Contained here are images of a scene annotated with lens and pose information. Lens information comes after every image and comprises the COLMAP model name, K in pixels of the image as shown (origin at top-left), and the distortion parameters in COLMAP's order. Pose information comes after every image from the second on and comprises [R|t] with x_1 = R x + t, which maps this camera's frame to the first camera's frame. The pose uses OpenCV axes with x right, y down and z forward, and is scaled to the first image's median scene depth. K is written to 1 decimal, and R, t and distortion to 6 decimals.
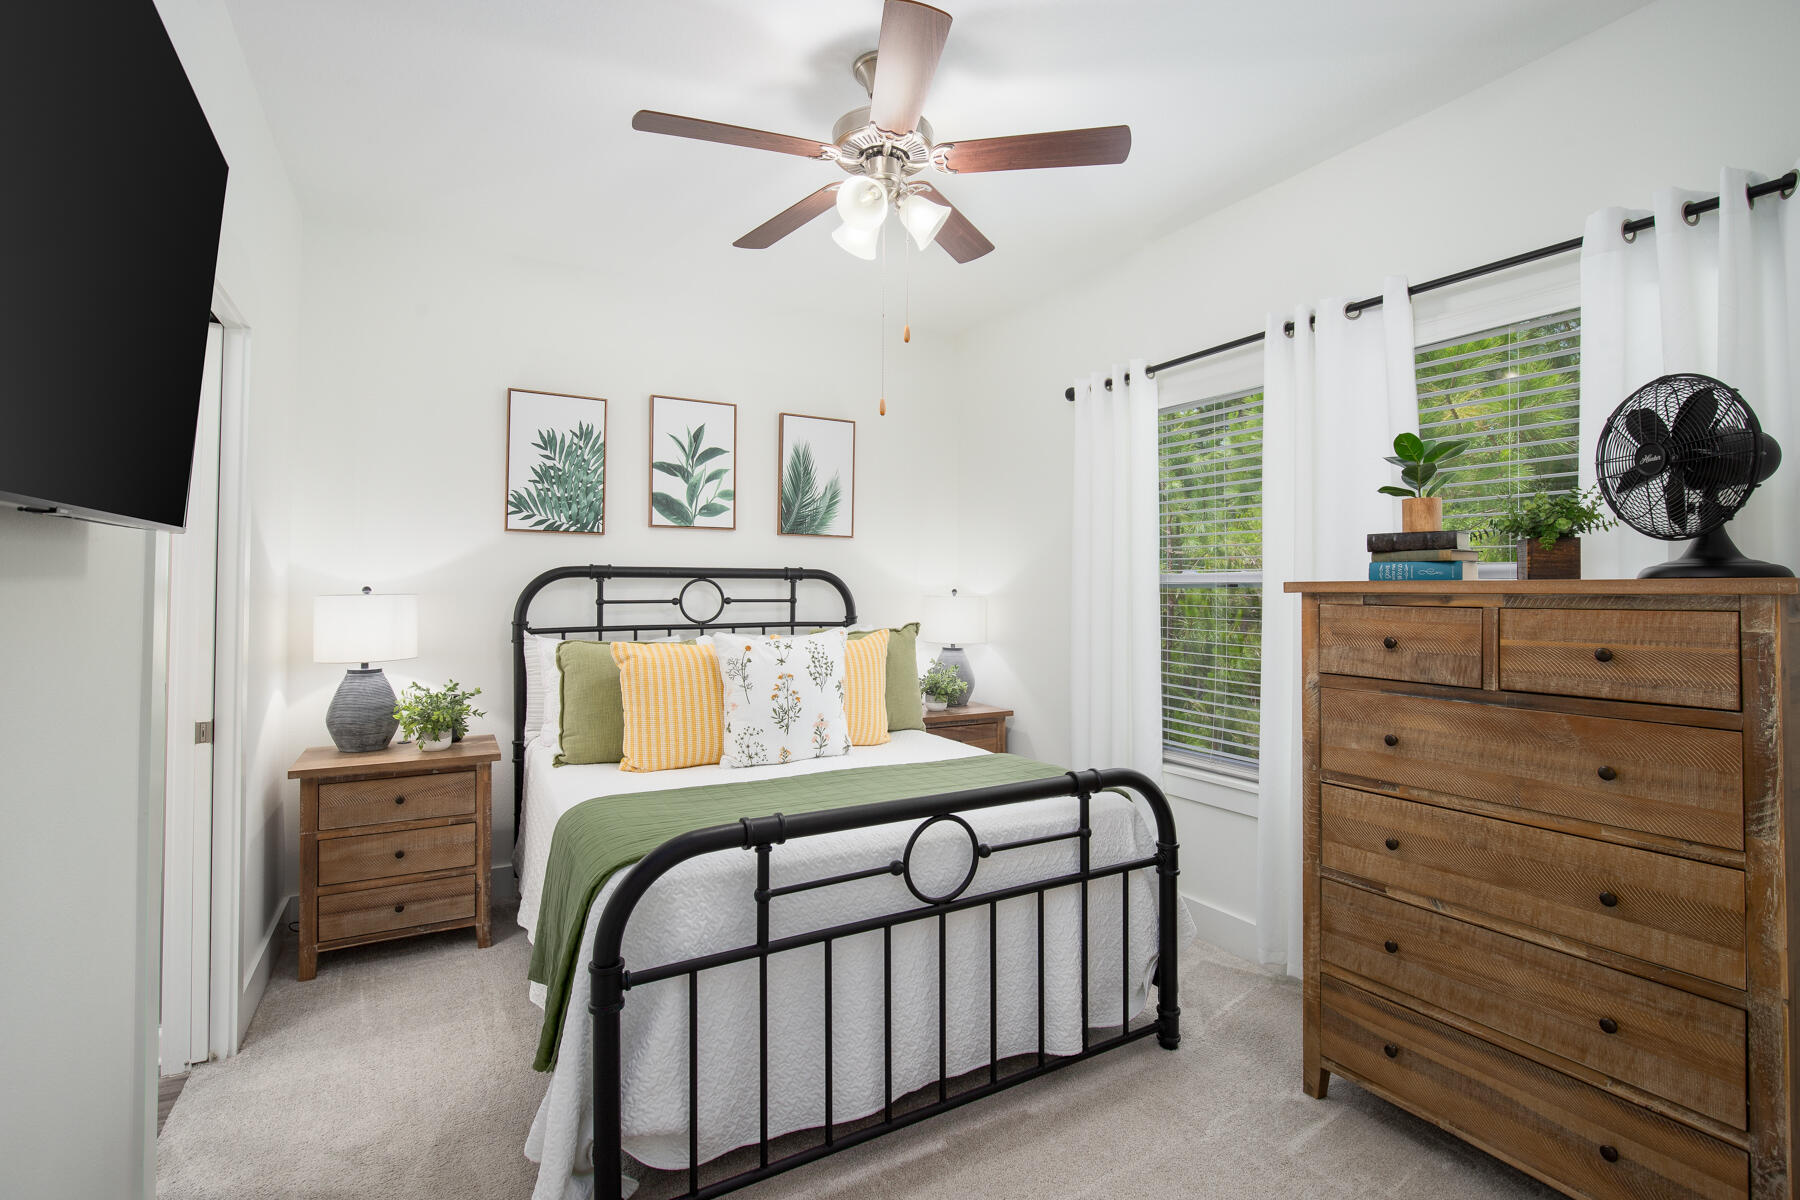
lens RADIAL K [[821.6, 0, 911.7], [0, 821.6, 589.4], [0, 0, 1]] dist [-0.003539, -0.000273]
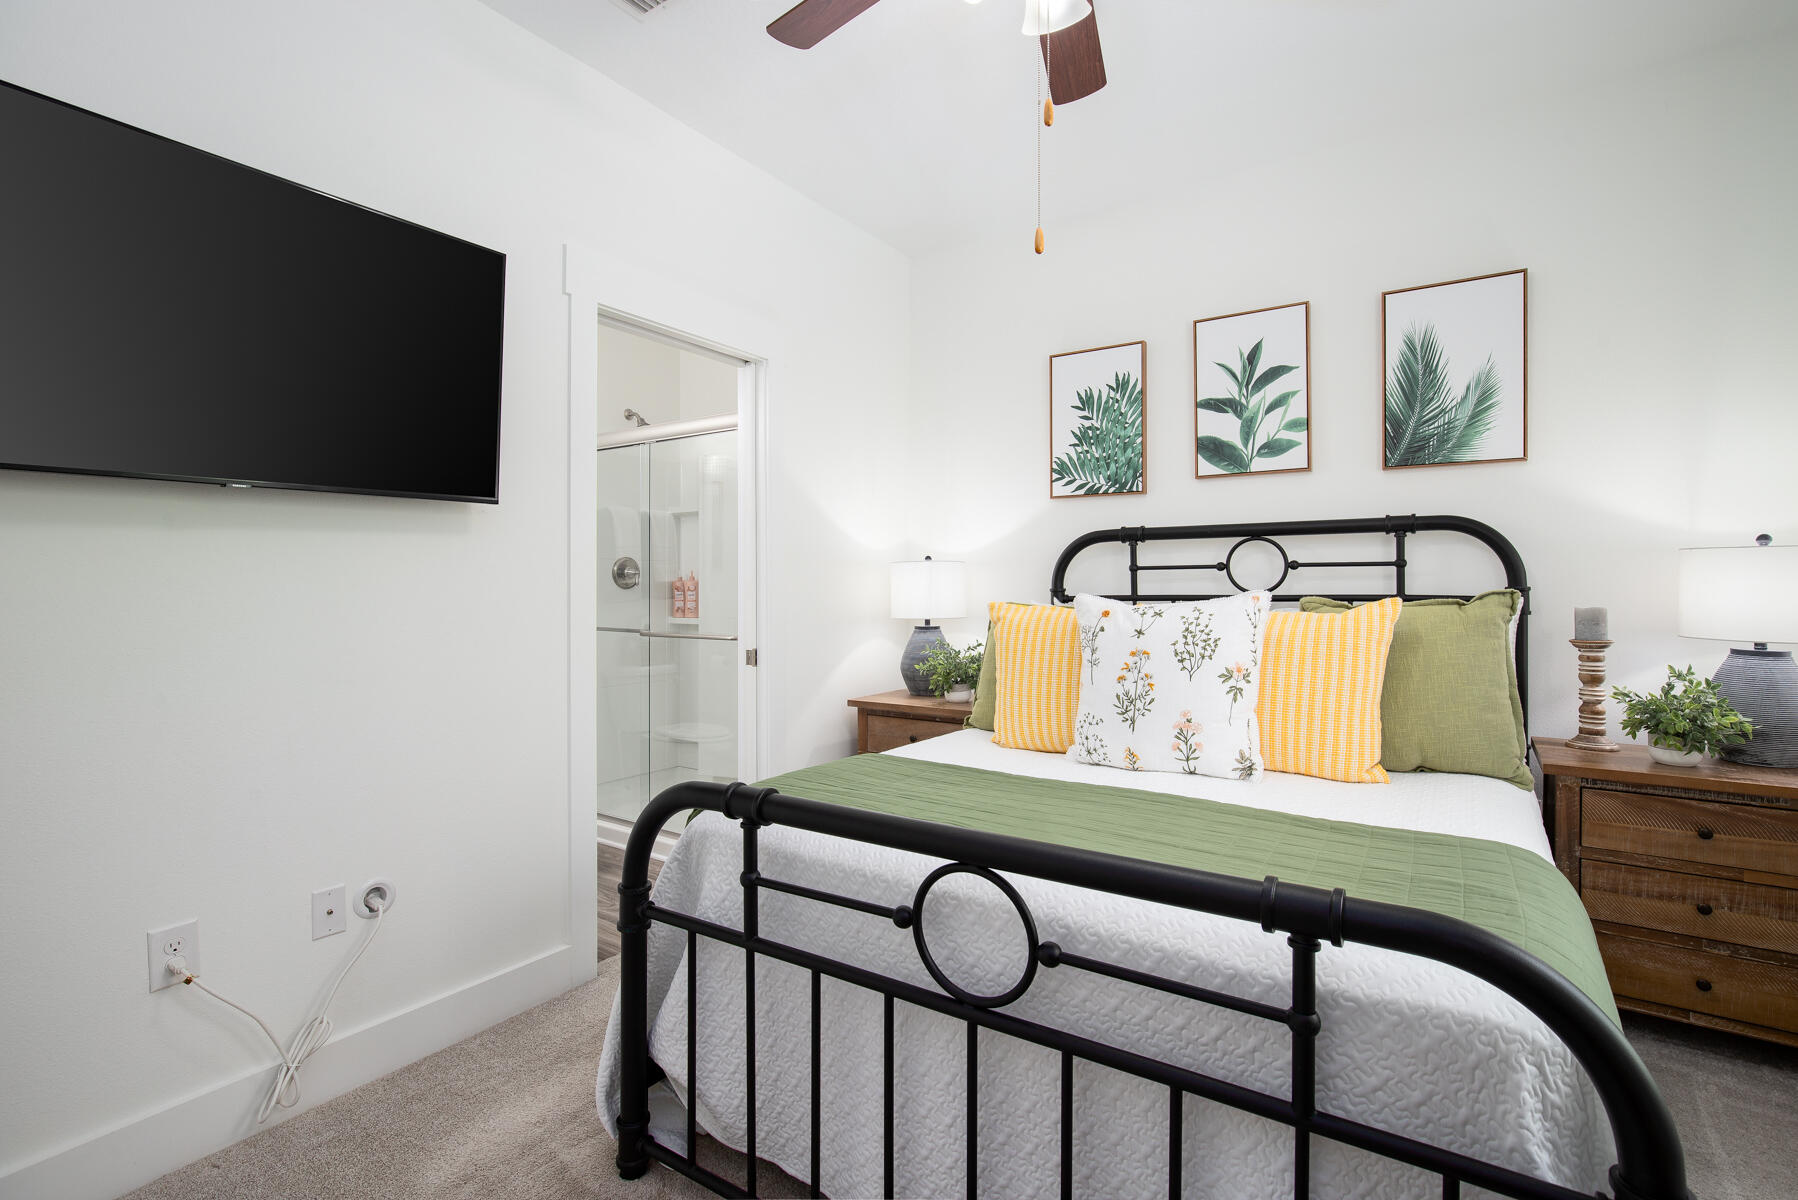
lens RADIAL K [[820.7, 0, 900.8], [0, 820.7, 594.7], [0, 0, 1]] dist [-0.003539, -0.000273]
pose [[0.454325, 0.006457, -0.890813, 0.313691], [0.005289, 0.999937, 0.009946, 0.035033], [0.890820, -0.009230, 0.454262, 0.370808]]
